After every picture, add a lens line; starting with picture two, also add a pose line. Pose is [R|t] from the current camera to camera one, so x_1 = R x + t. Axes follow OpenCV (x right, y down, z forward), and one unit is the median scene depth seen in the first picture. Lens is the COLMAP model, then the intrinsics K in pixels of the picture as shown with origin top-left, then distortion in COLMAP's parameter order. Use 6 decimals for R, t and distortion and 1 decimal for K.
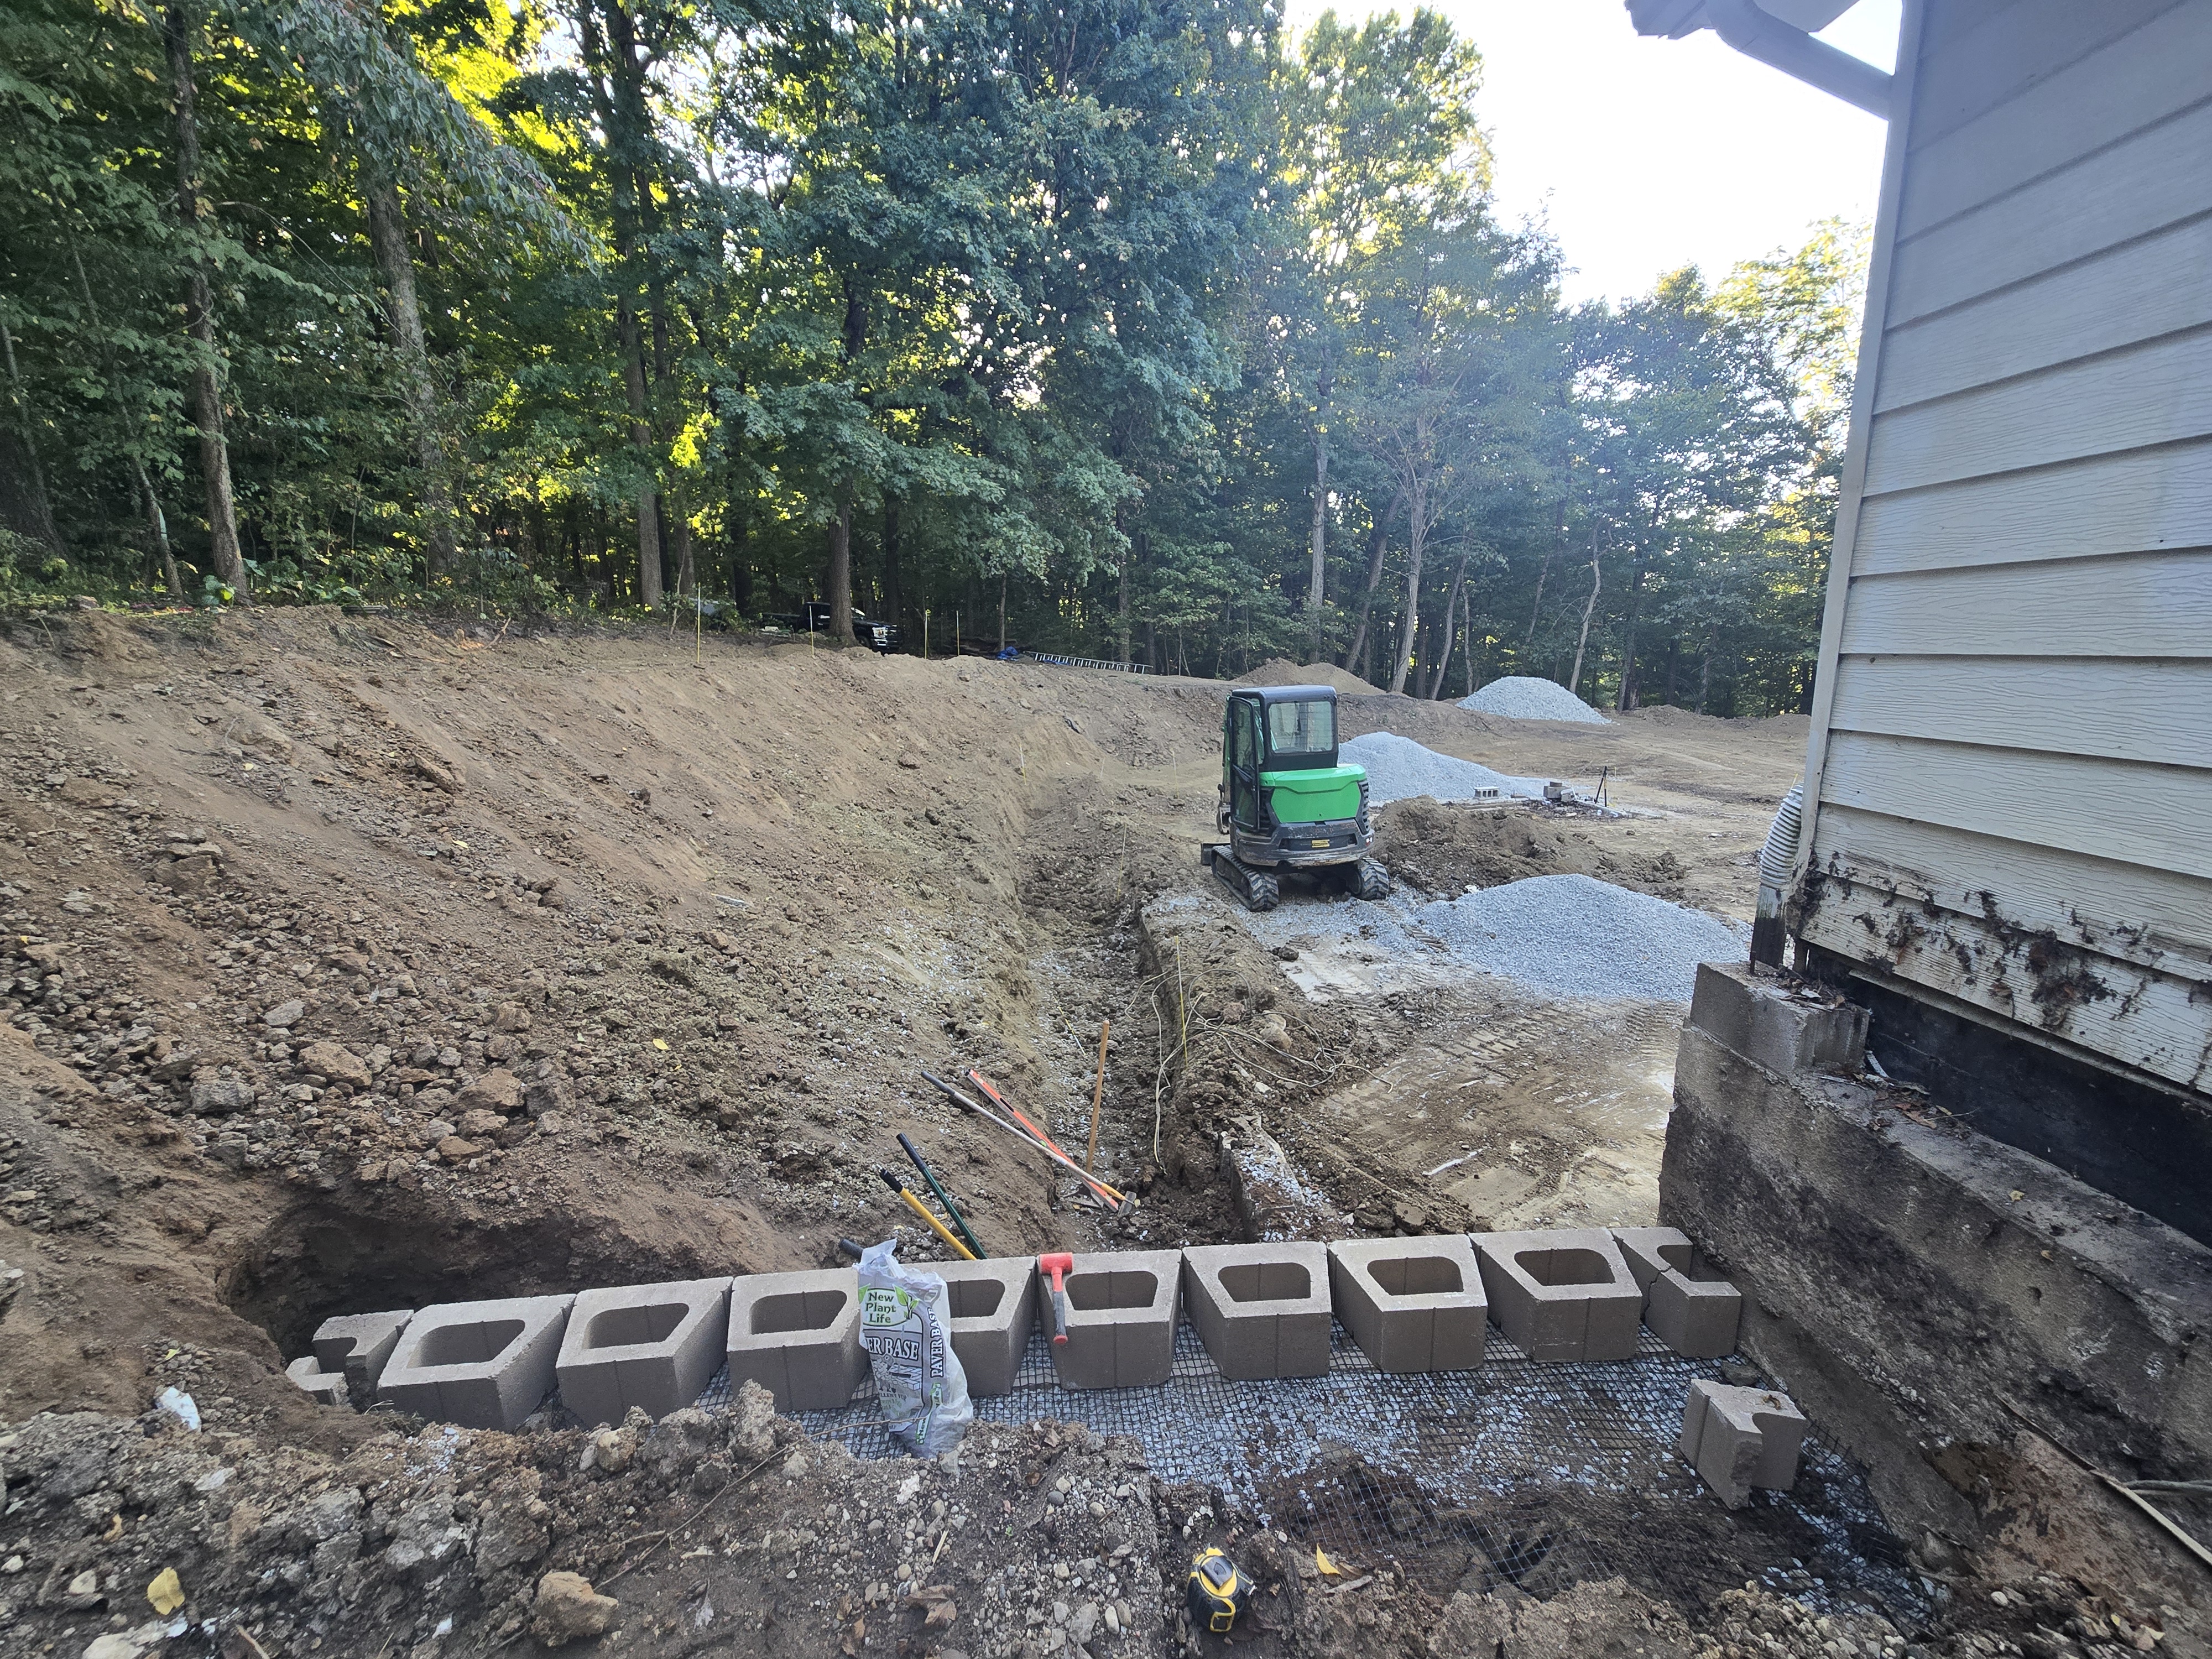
lens RADIAL K [[907.7, 0, 1103.7], [0, 907.7, 826.3], [0, 0, 1]] dist [0.000914, 0.000865]
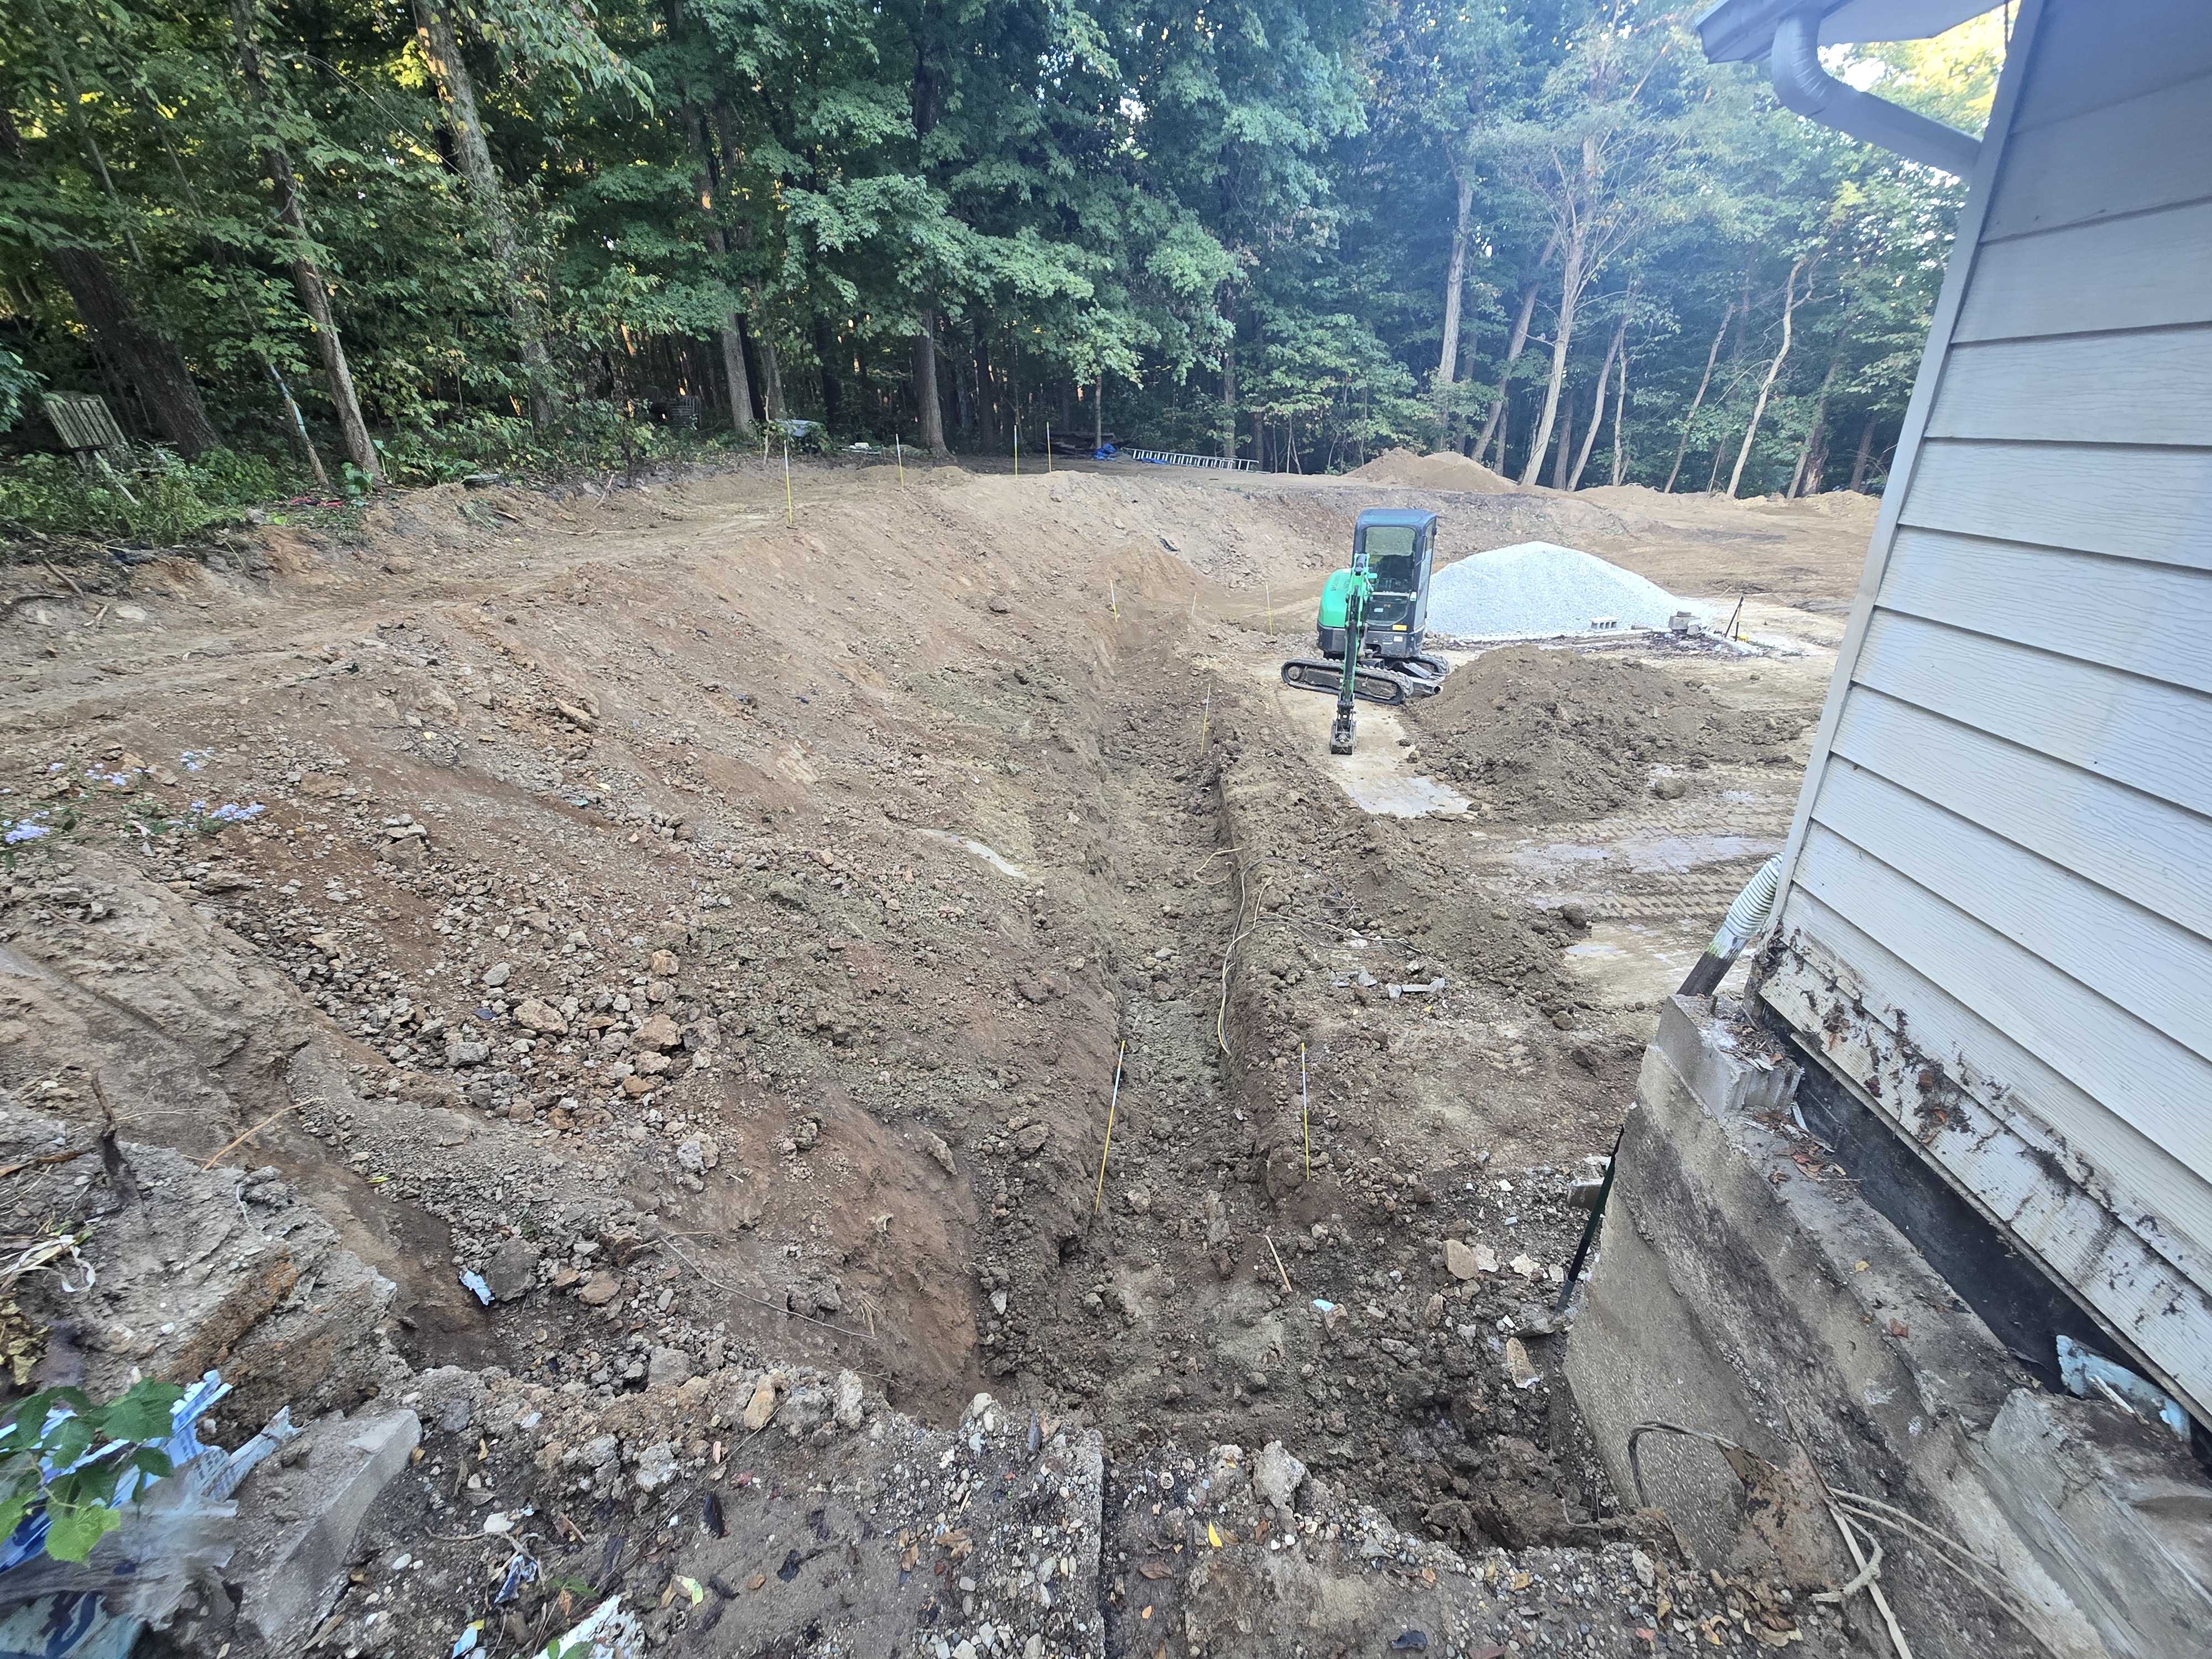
lens RADIAL K [[907.7, 0, 1103.7], [0, 907.7, 826.3], [0, 0, 1]] dist [0.000914, 0.000865]
pose [[0.993357, 0.015825, -0.113977, 0.079251], [0.010832, 0.973239, 0.229541, -0.253677], [0.114560, -0.229250, 0.966602, -0.079547]]
